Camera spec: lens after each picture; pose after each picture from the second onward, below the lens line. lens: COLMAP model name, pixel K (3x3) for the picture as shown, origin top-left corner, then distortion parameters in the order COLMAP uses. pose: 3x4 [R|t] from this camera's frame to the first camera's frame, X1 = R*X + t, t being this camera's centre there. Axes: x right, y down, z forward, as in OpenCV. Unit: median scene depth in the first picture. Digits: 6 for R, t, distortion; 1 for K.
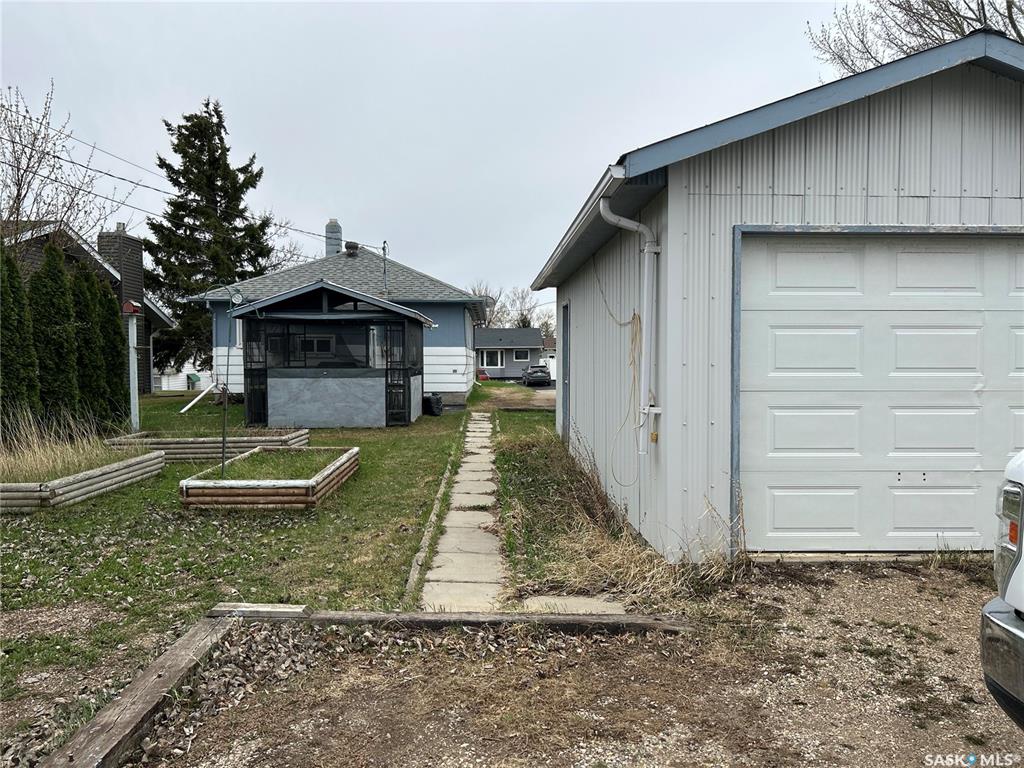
lens RADIAL K [[770.6, 0, 507.4], [0, 770.6, 384.6], [0, 0, 1]] dist [0.056397, -0.058242]
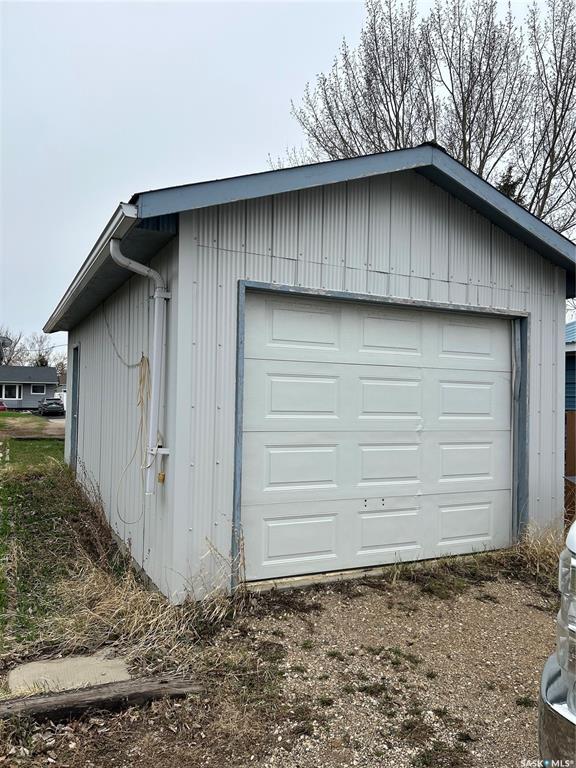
lens RADIAL K [[577.9, 0, 291.7], [0, 577.9, 386.6], [0, 0, 1]] dist [0.056397, -0.058242]
pose [[0.910079, 0.026913, 0.413560, 0.027972], [-0.007286, 0.998774, -0.048965, -0.016410], [-0.414371, 0.041549, 0.909159, 0.236401]]
